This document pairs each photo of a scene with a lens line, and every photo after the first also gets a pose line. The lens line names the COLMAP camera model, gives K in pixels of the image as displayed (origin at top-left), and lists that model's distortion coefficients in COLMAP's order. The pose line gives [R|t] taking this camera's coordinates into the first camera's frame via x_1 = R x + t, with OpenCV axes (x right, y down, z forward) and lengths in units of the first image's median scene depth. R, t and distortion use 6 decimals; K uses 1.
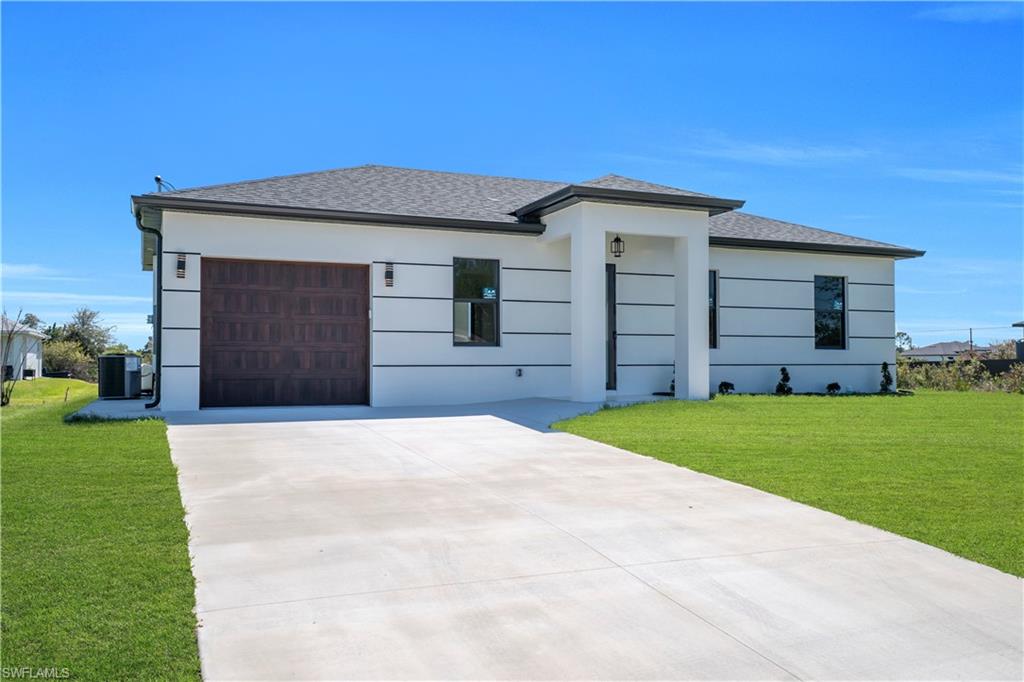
lens RADIAL K [[846.6, 0, 512.0], [0, 846.6, 341.0], [0, 0, 1]] dist [0.042561, 0.011049]
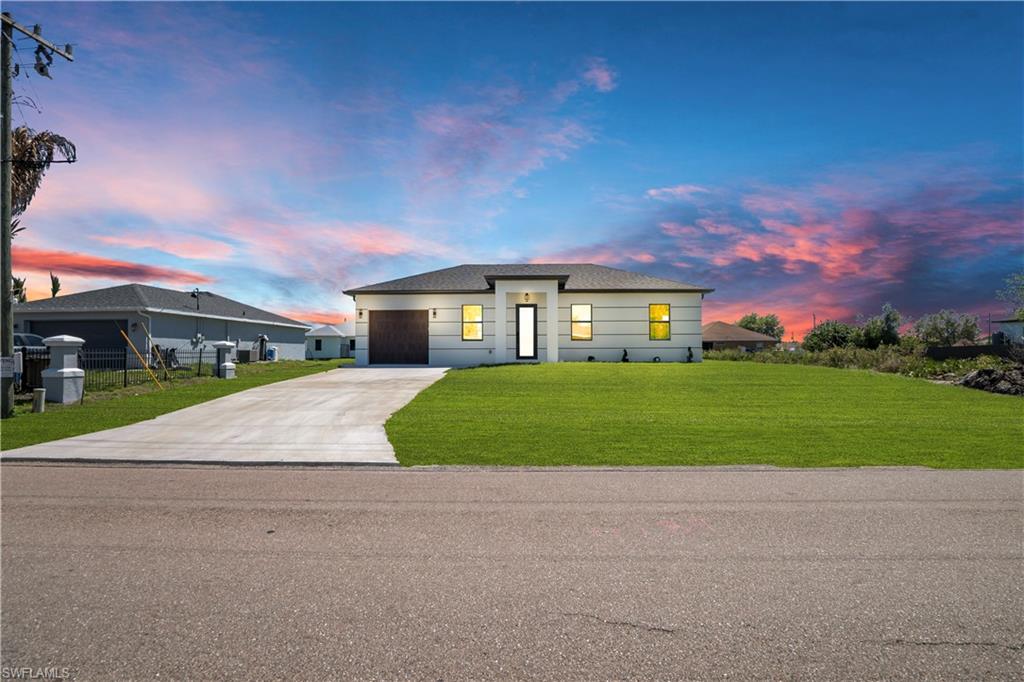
lens RADIAL K [[493.2, 0, 510.0], [0, 493.2, 343.3], [0, 0, 1]] dist [-0.036310, 0.000346]
pose [[0.905572, -0.008912, -0.424099, 0.616155], [0.013832, 0.999868, 0.008524, 0.002344], [0.423967, -0.013585, 0.905576, -0.227635]]
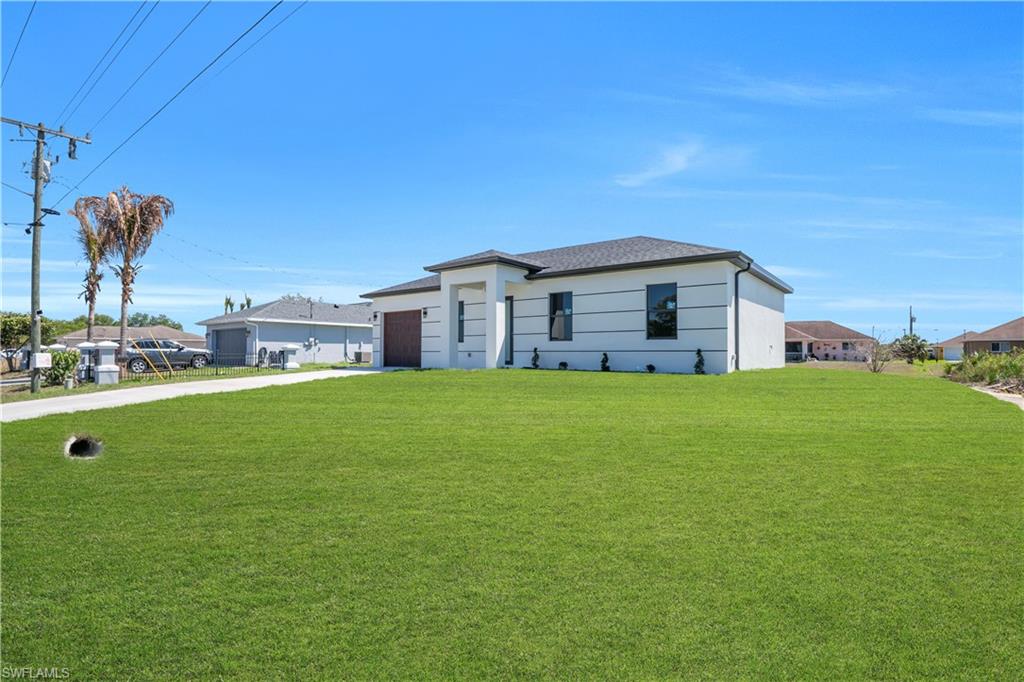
lens RADIAL K [[493.7, 0, 516.1], [0, 493.7, 343.2], [0, 0, 1]] dist [-0.041378, -0.000109]
pose [[0.484456, -0.012113, -0.874732, 1.050012], [0.026676, 0.999644, 0.000932, 0.010482], [0.874409, -0.023786, 0.484606, 0.489623]]
